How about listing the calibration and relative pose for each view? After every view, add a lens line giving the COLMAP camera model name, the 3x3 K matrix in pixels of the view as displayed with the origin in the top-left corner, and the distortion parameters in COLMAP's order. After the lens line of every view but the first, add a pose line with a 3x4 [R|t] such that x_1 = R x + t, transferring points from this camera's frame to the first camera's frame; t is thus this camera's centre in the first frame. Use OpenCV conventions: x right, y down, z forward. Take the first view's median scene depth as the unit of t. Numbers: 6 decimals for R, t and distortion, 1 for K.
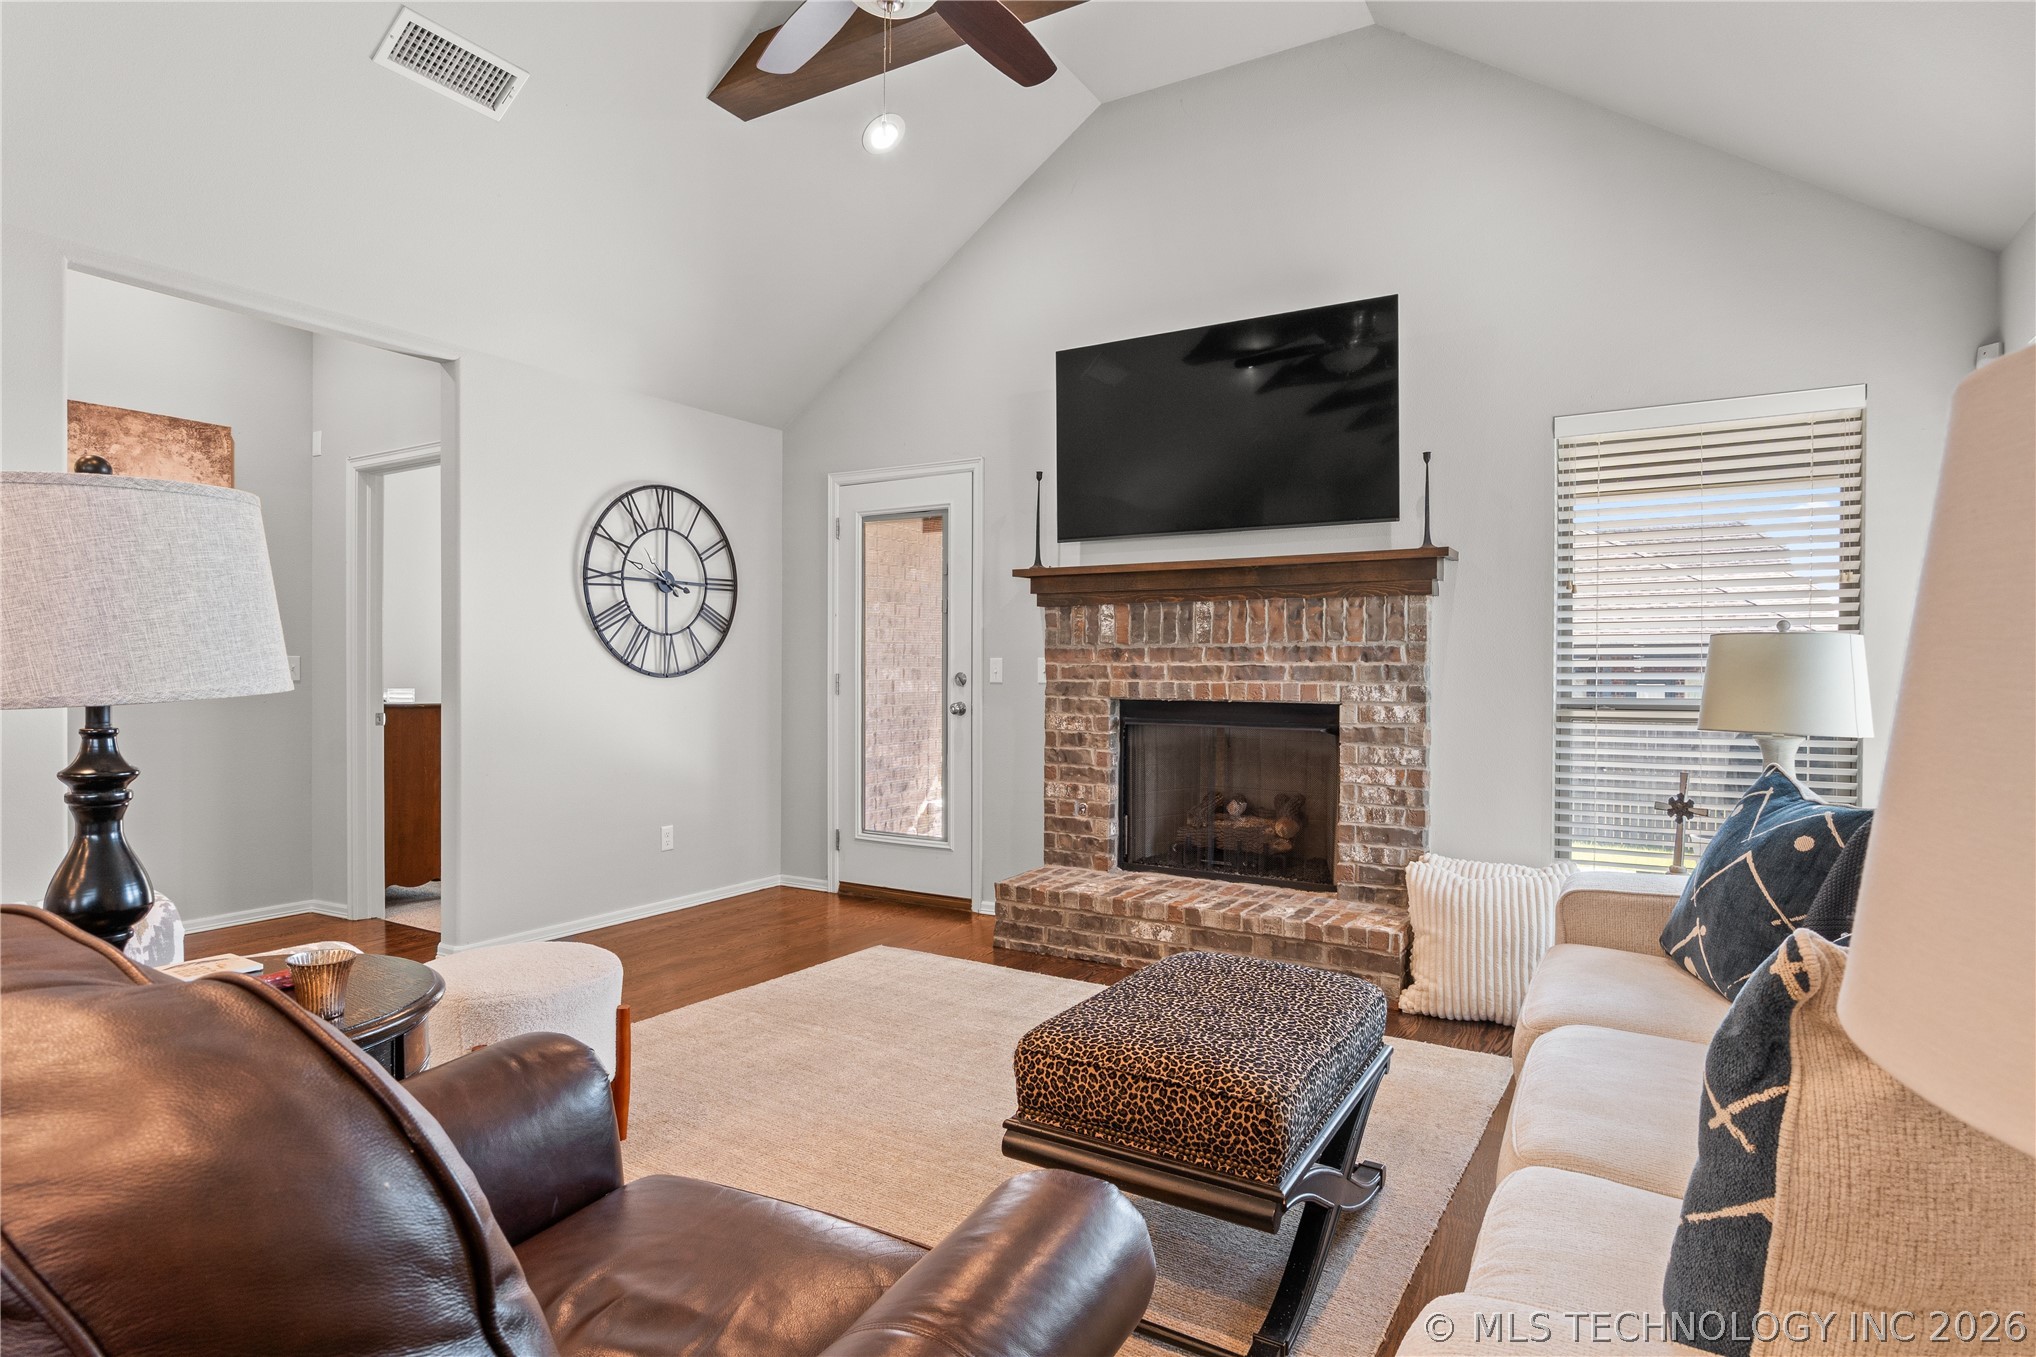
lens RADIAL K [[1091.0, 0, 1023.1], [0, 1091.0, 670.9], [0, 0, 1]] dist [-0.003759, -0.000557]
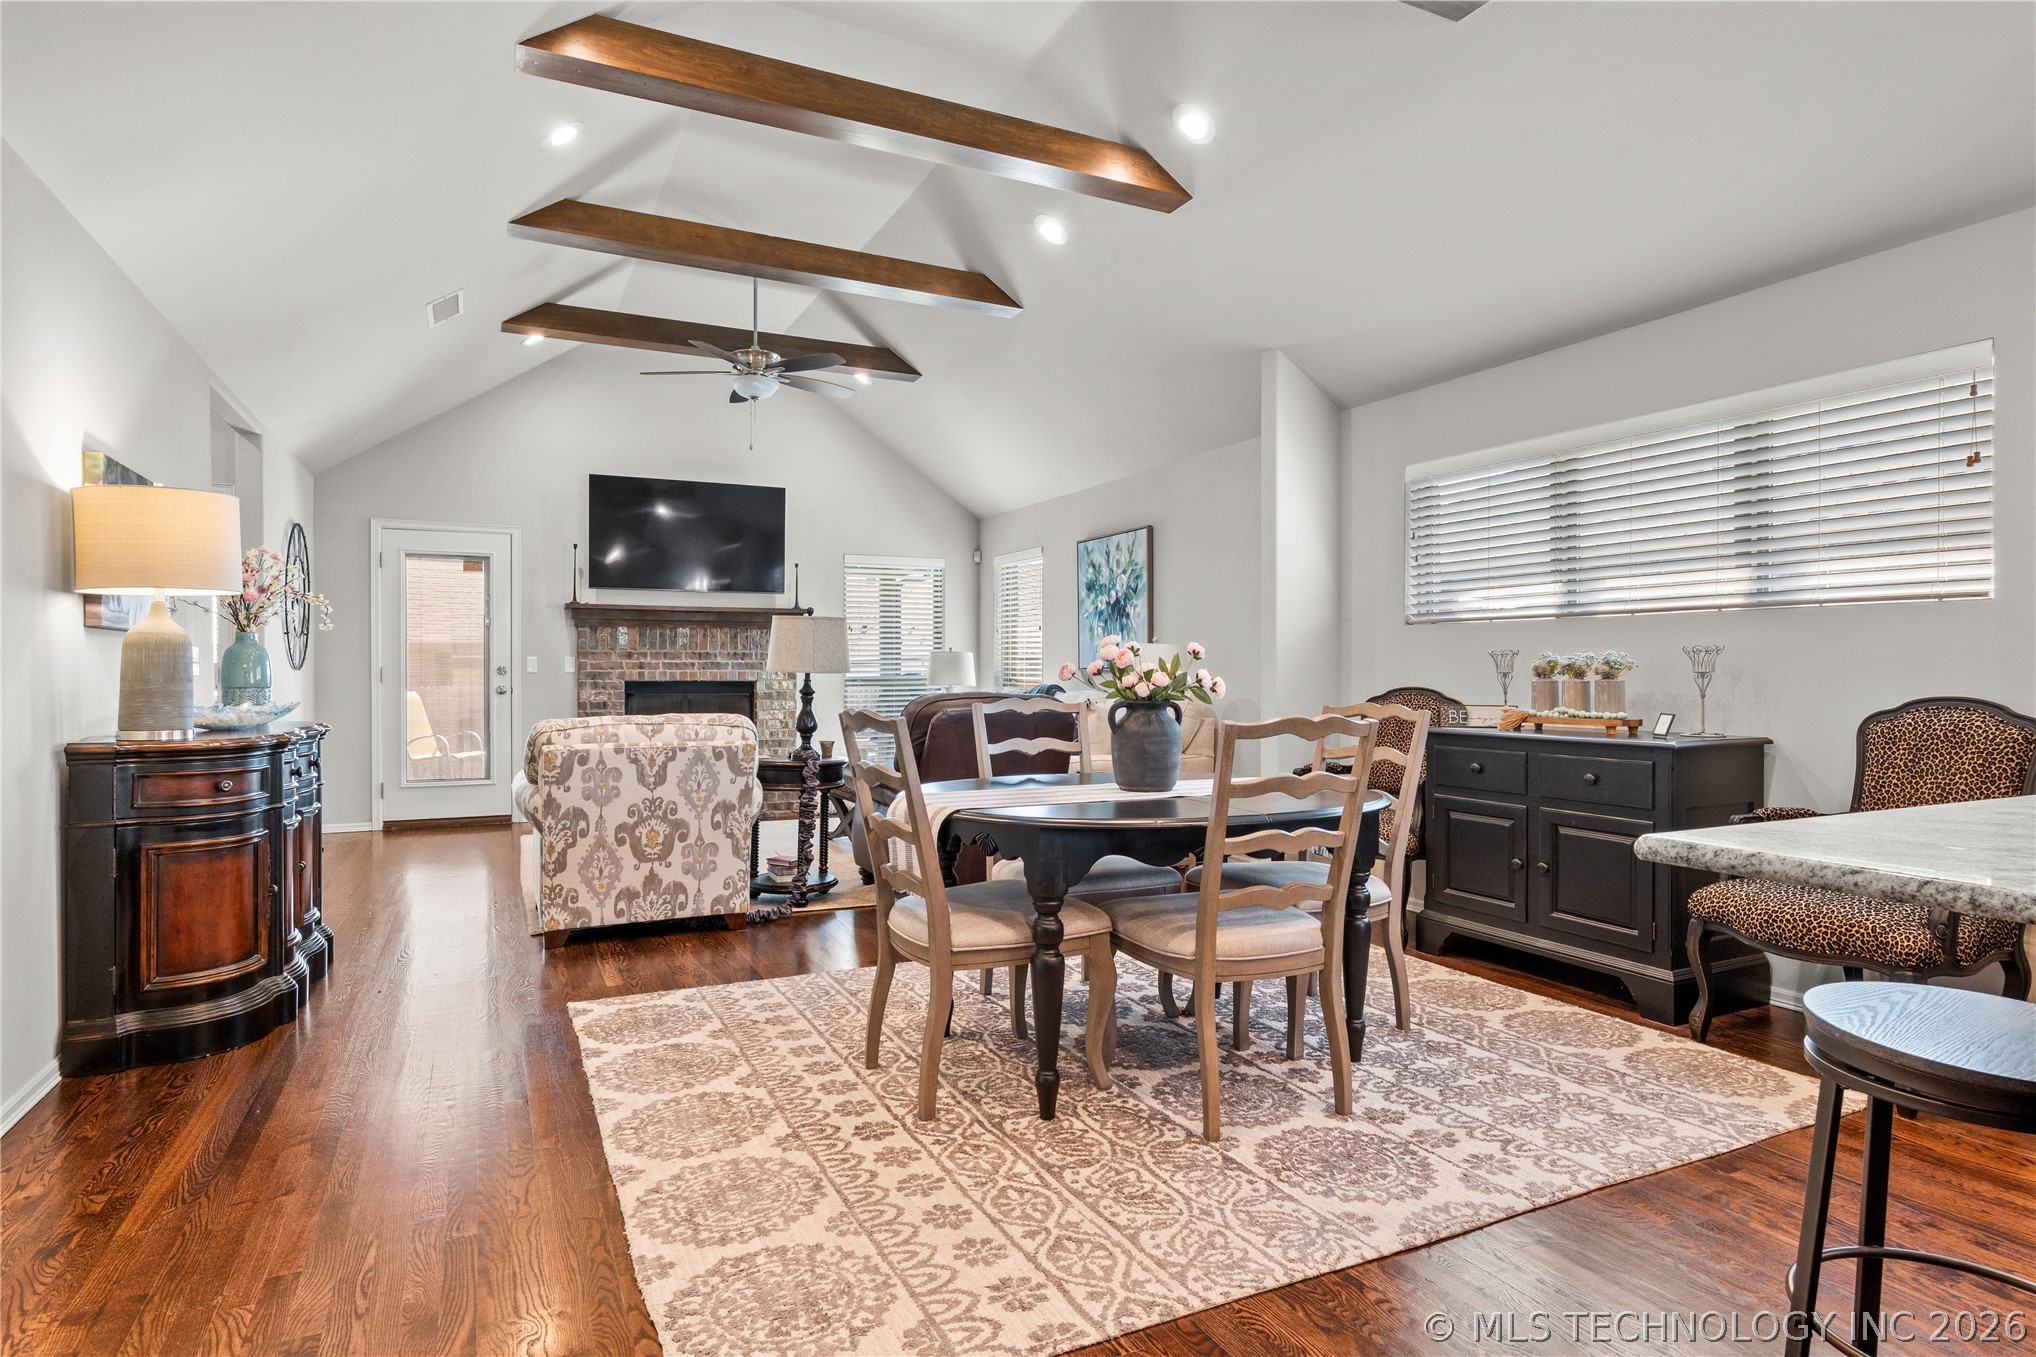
lens RADIAL K [[1098.0, 0, 1016.4], [0, 1098.0, 668.1], [0, 0, 1]] dist [-0.000088, 0.000150]
pose [[0.555746, -0.003527, 0.831344, -1.061219], [0.002789, 0.999993, 0.002378, 0.002479], [-0.831347, 0.000997, 0.555752, -0.506709]]
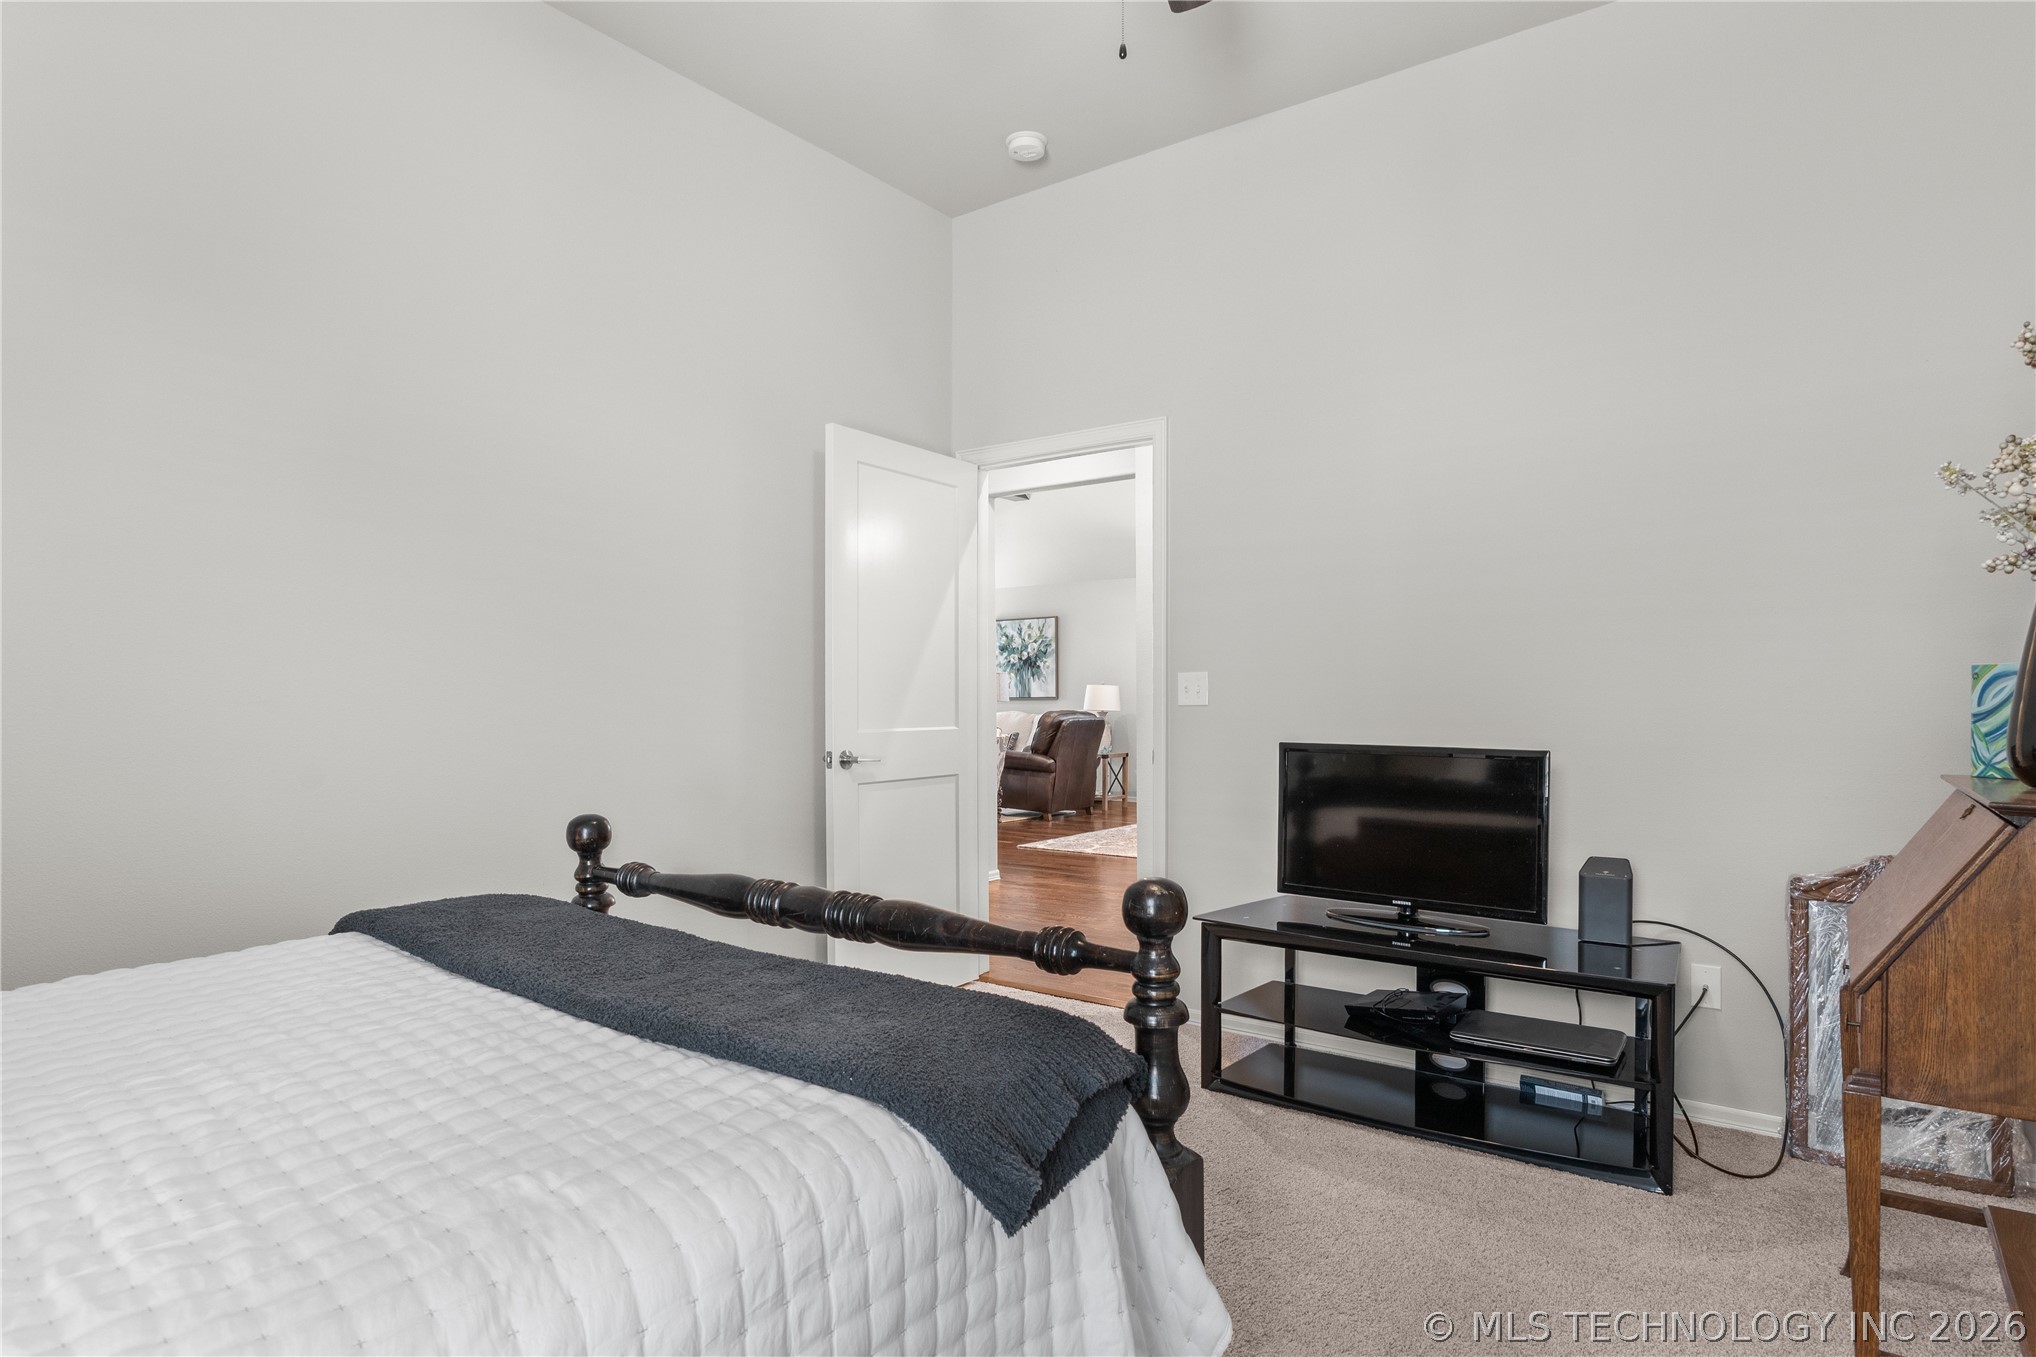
lens RADIAL K [[1091.0, 0, 1023.1], [0, 1091.0, 670.9], [0, 0, 1]] dist [-0.003759, -0.000557]
pose [[0.093202, 0.017247, 0.995498, -2.366458], [0.004593, 0.999832, -0.017752, -0.011855], [-0.995637, 0.006227, 0.093107, 0.032635]]
